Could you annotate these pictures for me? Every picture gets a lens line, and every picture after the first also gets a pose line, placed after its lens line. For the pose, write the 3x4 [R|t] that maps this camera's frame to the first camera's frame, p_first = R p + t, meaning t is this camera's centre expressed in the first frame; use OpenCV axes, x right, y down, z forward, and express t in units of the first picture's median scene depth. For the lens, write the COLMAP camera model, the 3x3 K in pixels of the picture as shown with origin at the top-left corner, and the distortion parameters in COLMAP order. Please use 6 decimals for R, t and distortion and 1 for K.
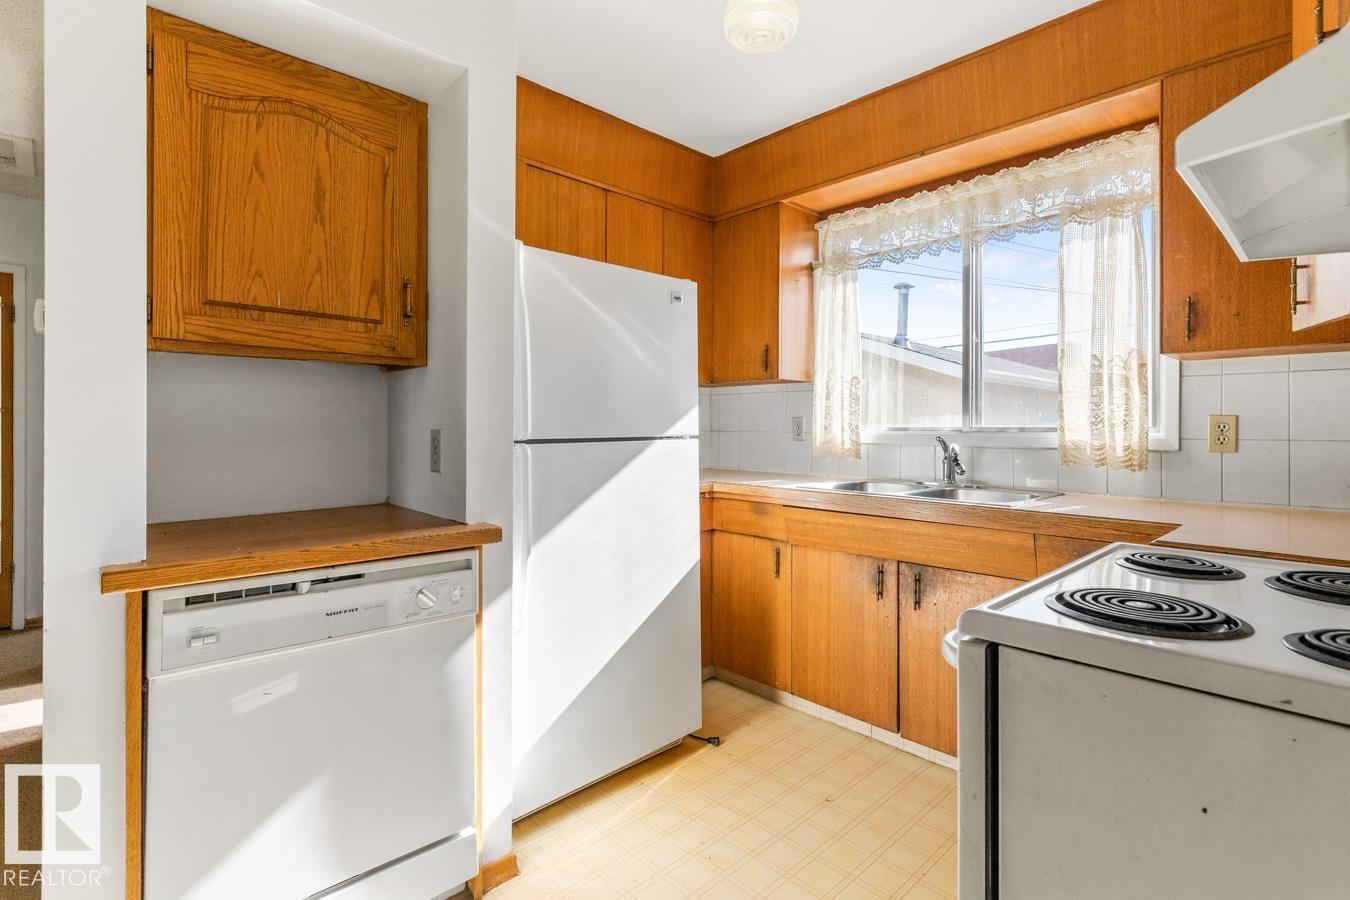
lens RADIAL K [[633.7, 0, 657.2], [0, 633.7, 426.9], [0, 0, 1]] dist [0.007731, 0.000213]
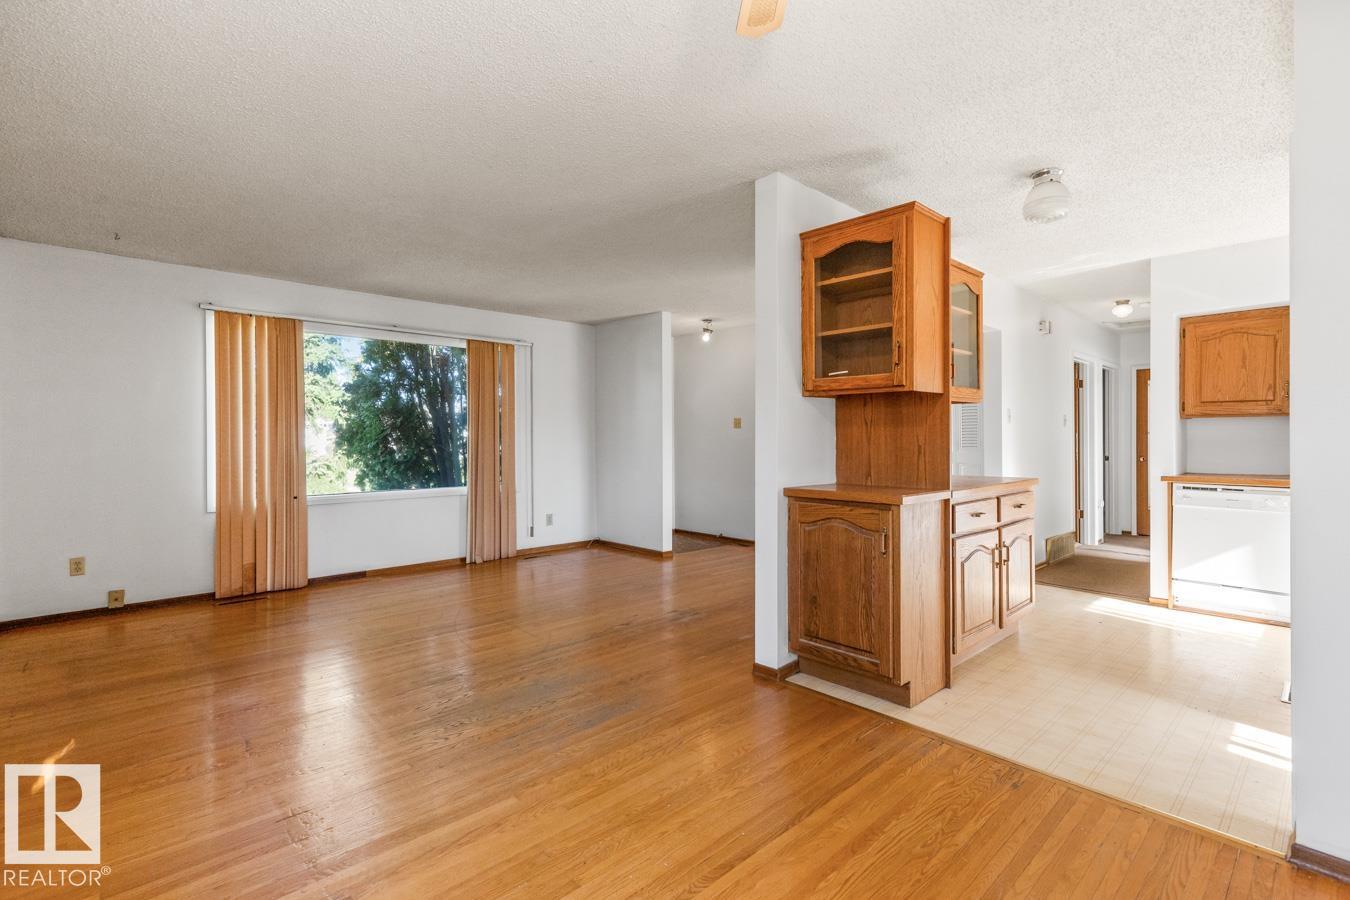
lens RADIAL K [[633.7, 0, 687.5], [0, 633.7, 437.6], [0, 0, 1]] dist [0.007731, 0.000213]
pose [[0.016736, -0.004734, -0.999849, 2.068800], [-0.001284, 0.999988, -0.004756, 0.000989], [0.999859, 0.001364, 0.016730, -1.384747]]
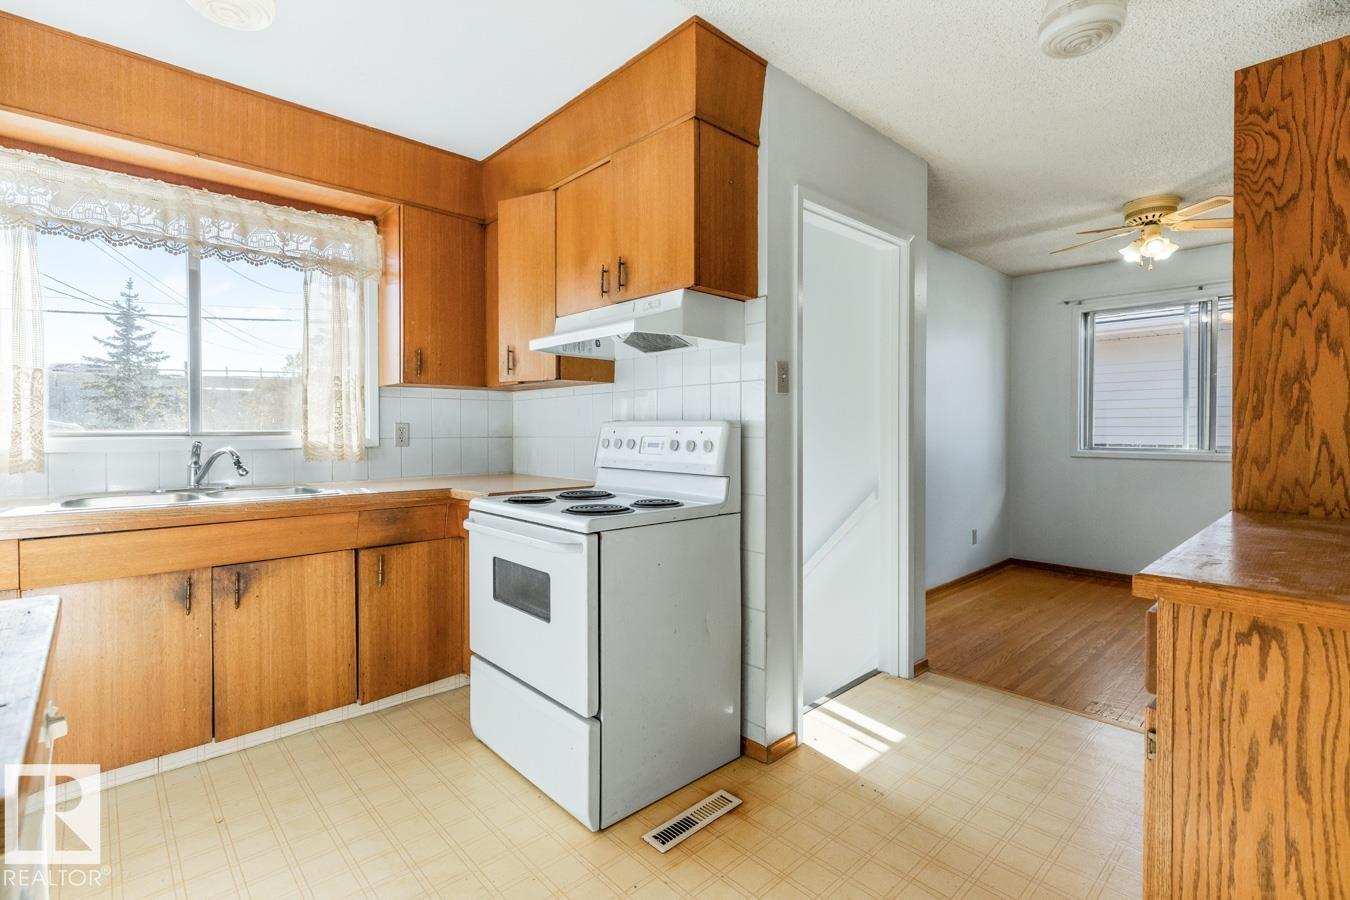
lens RADIAL K [[633.7, 0, 688.1], [0, 633.7, 433.0], [0, 0, 1]] dist [0.007731, 0.000213]
pose [[0.000039, -0.010498, 0.999945, -0.822505], [0.002692, 0.999941, 0.010498, -0.009143], [-0.999996, 0.002692, 0.000067, 0.346870]]
